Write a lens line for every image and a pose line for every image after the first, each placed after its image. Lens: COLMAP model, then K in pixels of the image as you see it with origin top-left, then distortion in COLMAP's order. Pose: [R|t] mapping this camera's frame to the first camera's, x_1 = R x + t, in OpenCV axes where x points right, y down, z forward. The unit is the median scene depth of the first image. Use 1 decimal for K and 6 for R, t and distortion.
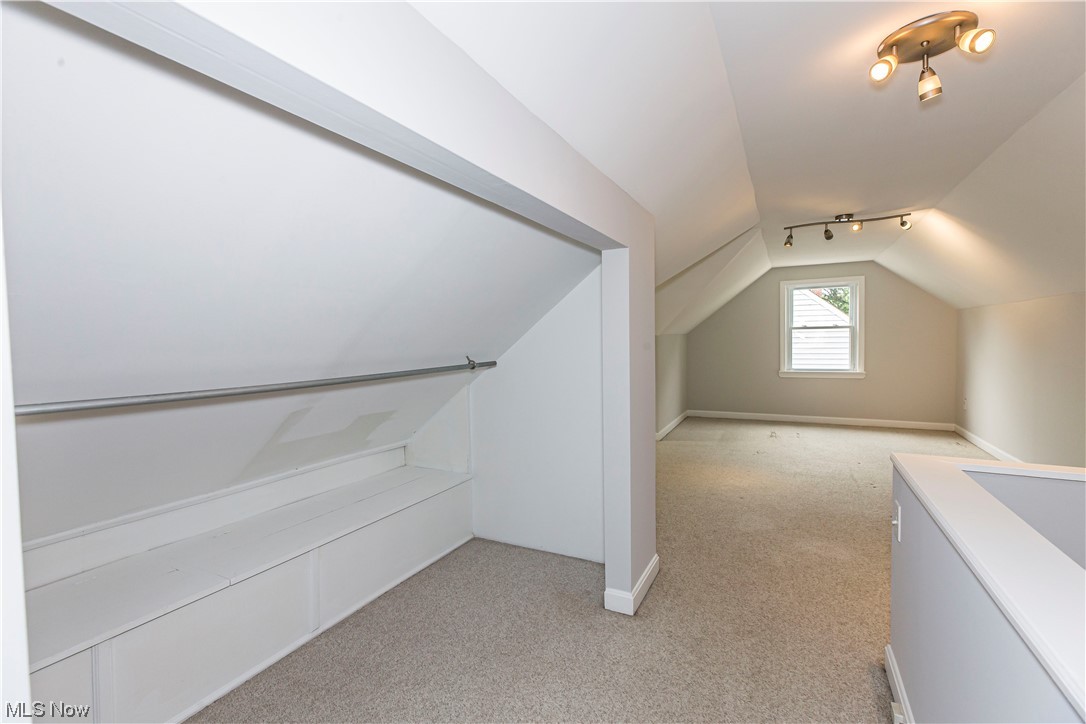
lens RADIAL K [[490.4, 0, 537.1], [0, 490.4, 361.5], [0, 0, 1]] dist [0.008715, -0.002645]
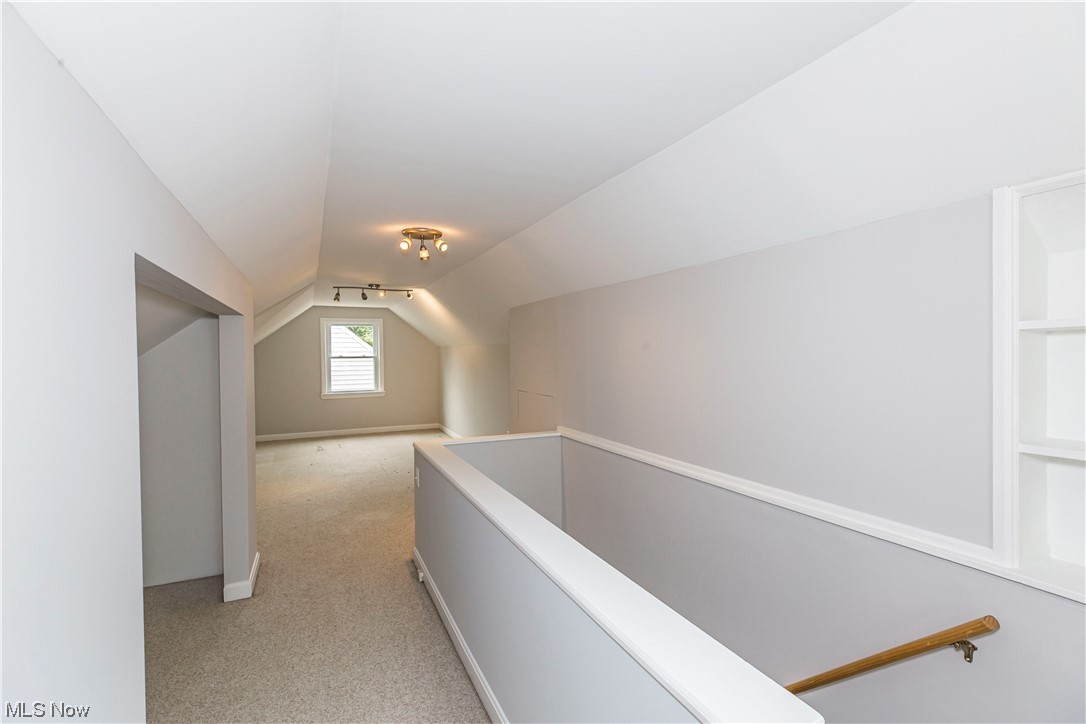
lens RADIAL K [[490.4, 0, 545.9], [0, 490.4, 360.3], [0, 0, 1]] dist [0.008715, -0.002645]
pose [[0.603333, -0.002240, 0.797486, -0.207821], [0.032801, 0.999220, -0.022009, -0.030446], [-0.796814, 0.039437, 0.602936, -0.241177]]
